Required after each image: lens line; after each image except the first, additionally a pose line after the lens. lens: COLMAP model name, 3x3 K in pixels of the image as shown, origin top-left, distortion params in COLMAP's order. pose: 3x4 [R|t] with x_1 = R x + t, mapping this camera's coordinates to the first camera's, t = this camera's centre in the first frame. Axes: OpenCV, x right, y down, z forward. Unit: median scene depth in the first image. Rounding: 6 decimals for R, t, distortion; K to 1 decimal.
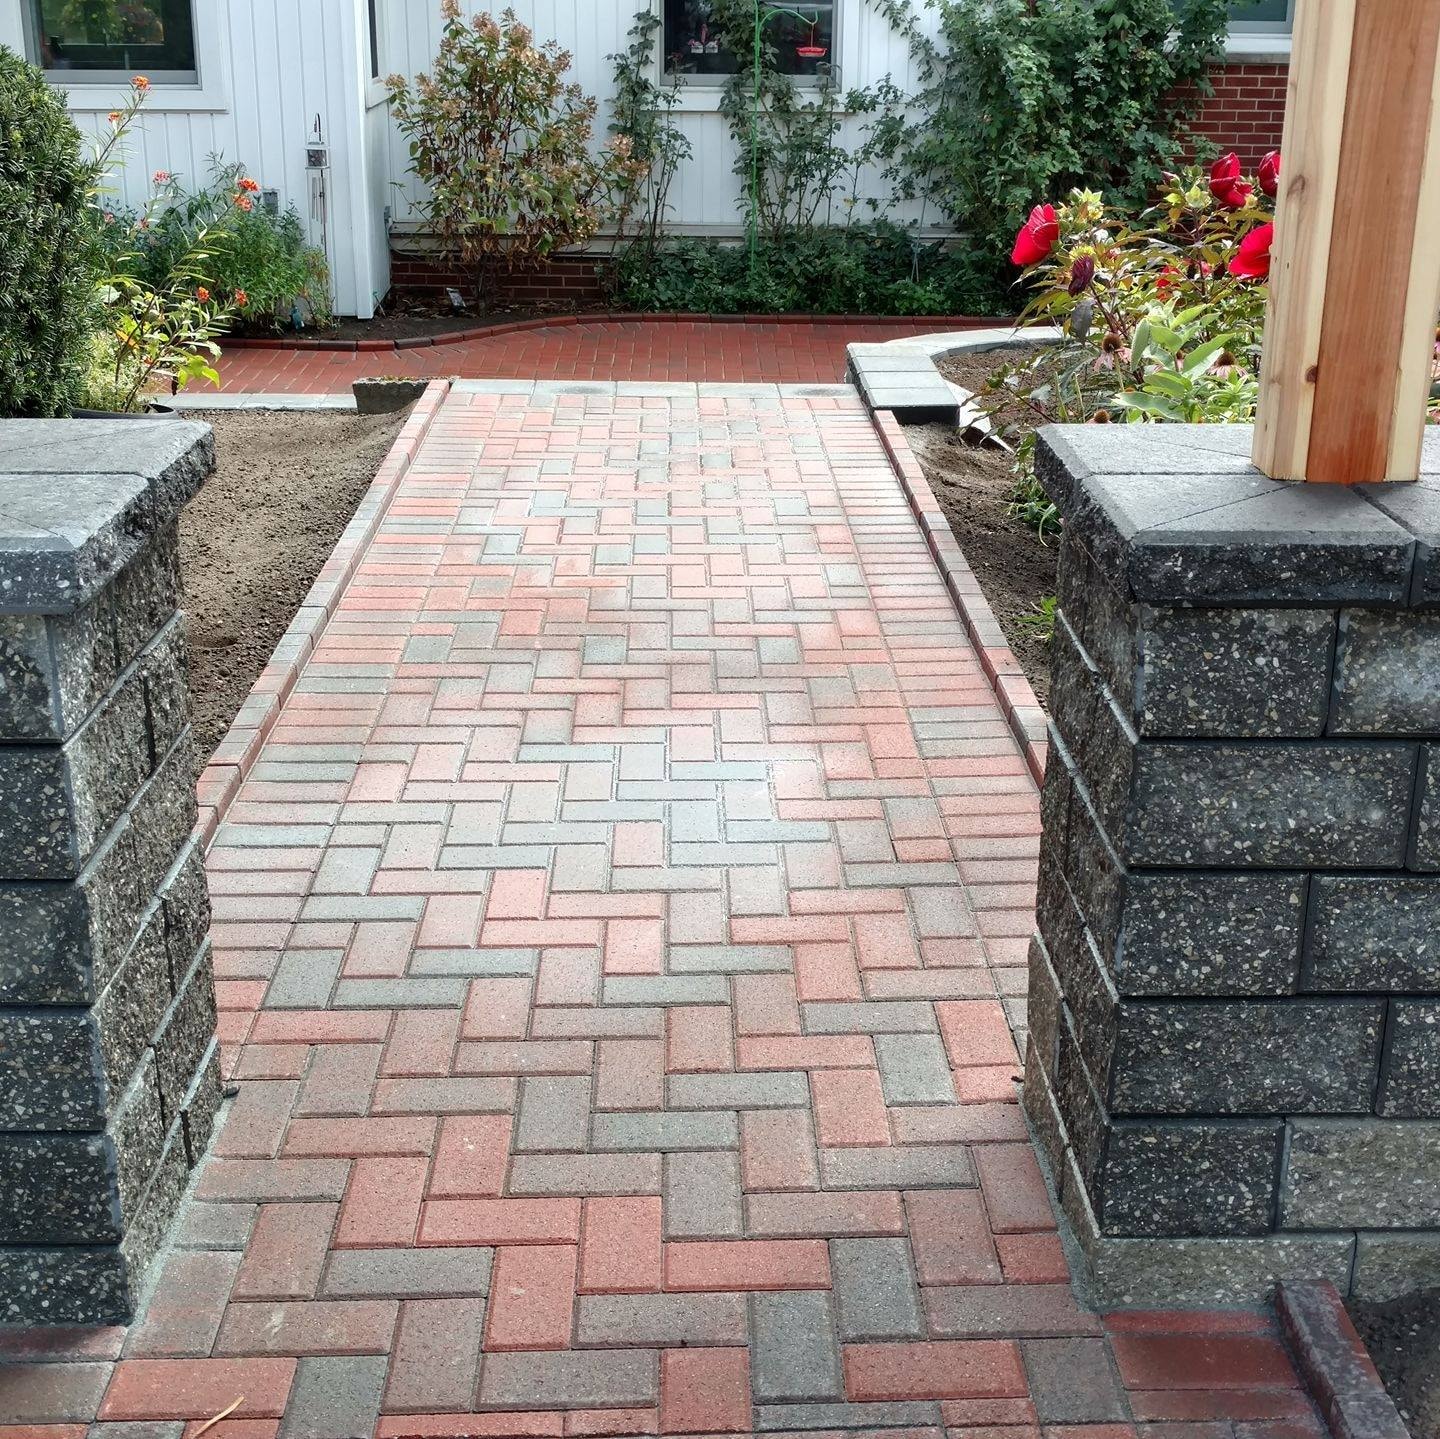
lens RADIAL K [[2032.9, 0, 719.7], [0, 2032.9, 724.3], [0, 0, 1]] dist [0.002922, 0.000000]
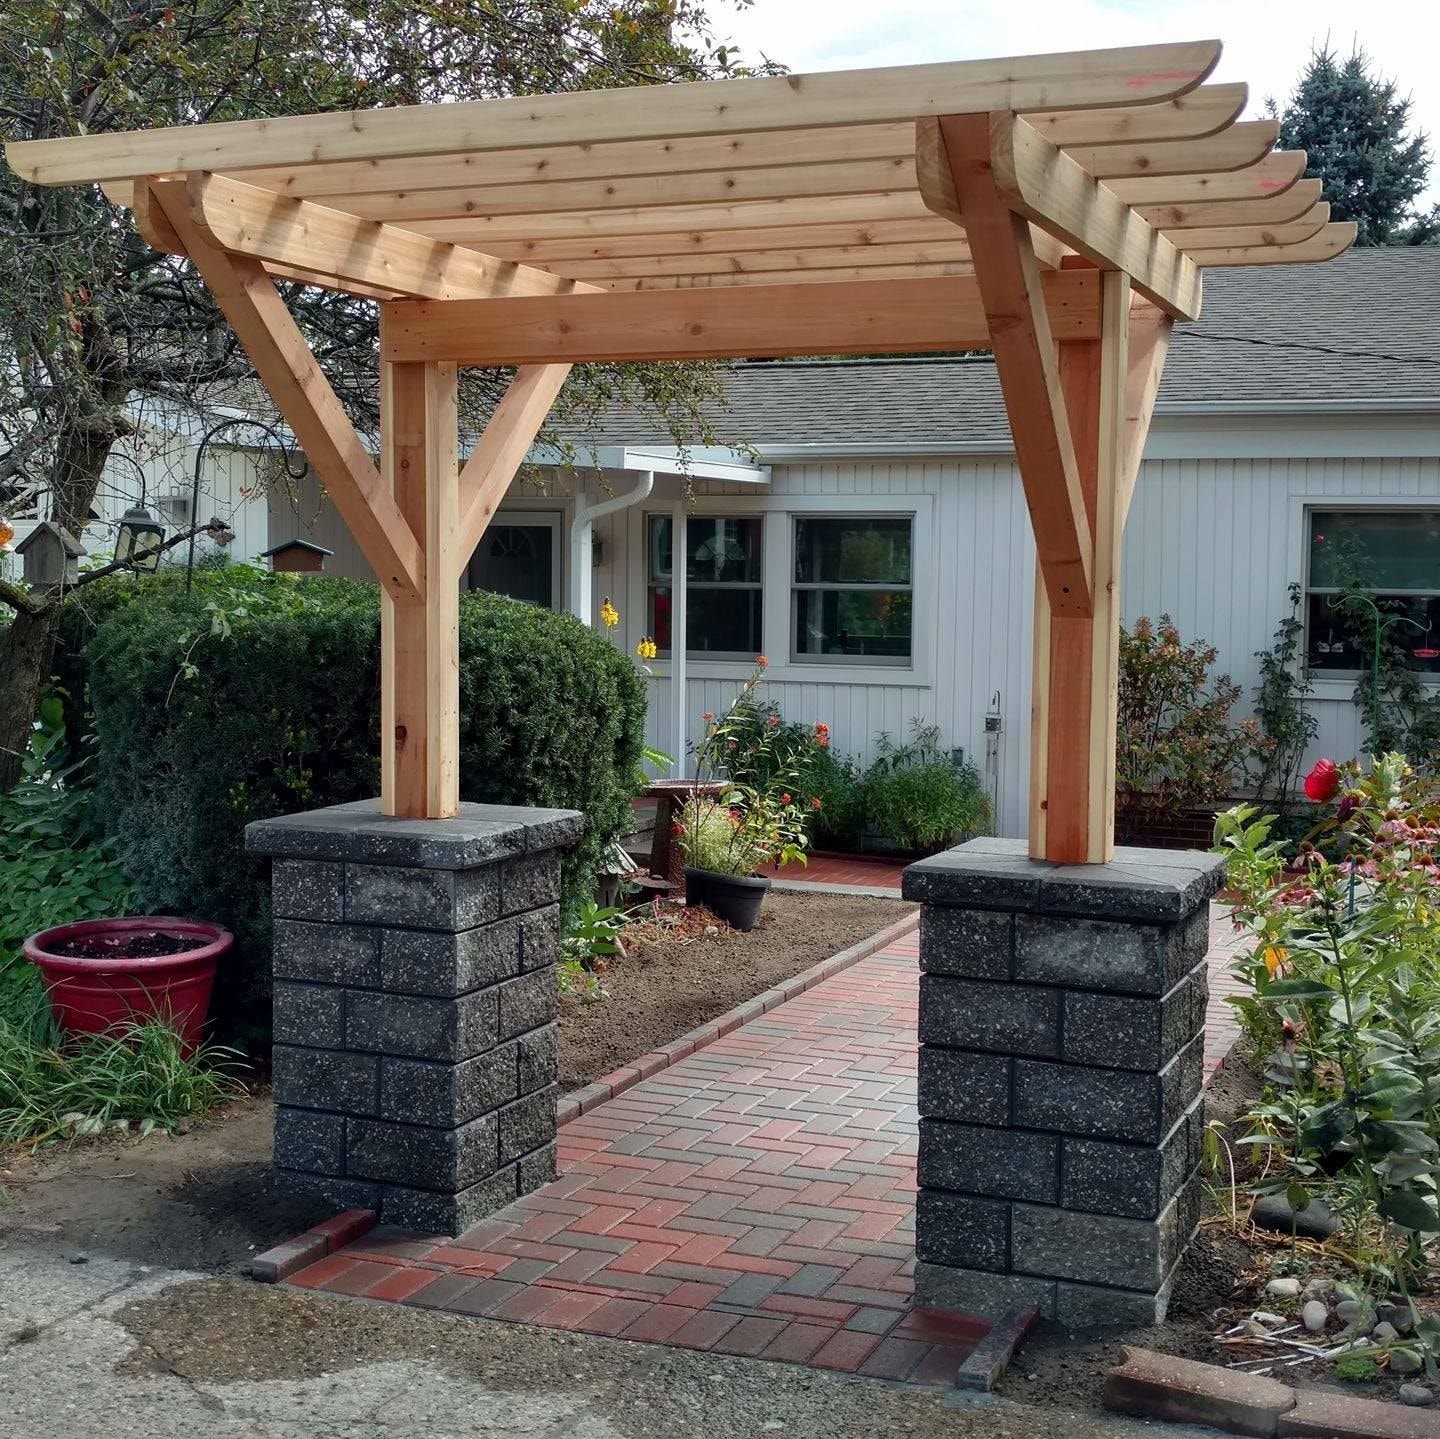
lens RADIAL K [[2032.9, 0, 722.2], [0, 2032.9, 717.7], [0, 0, 1]] dist [0.002922, 0.000000]
pose [[0.912899, 0.035113, -0.406673, 0.769107], [-0.147768, 0.957147, -0.249068, 0.270908], [0.380500, 0.287467, 0.878967, -0.833034]]
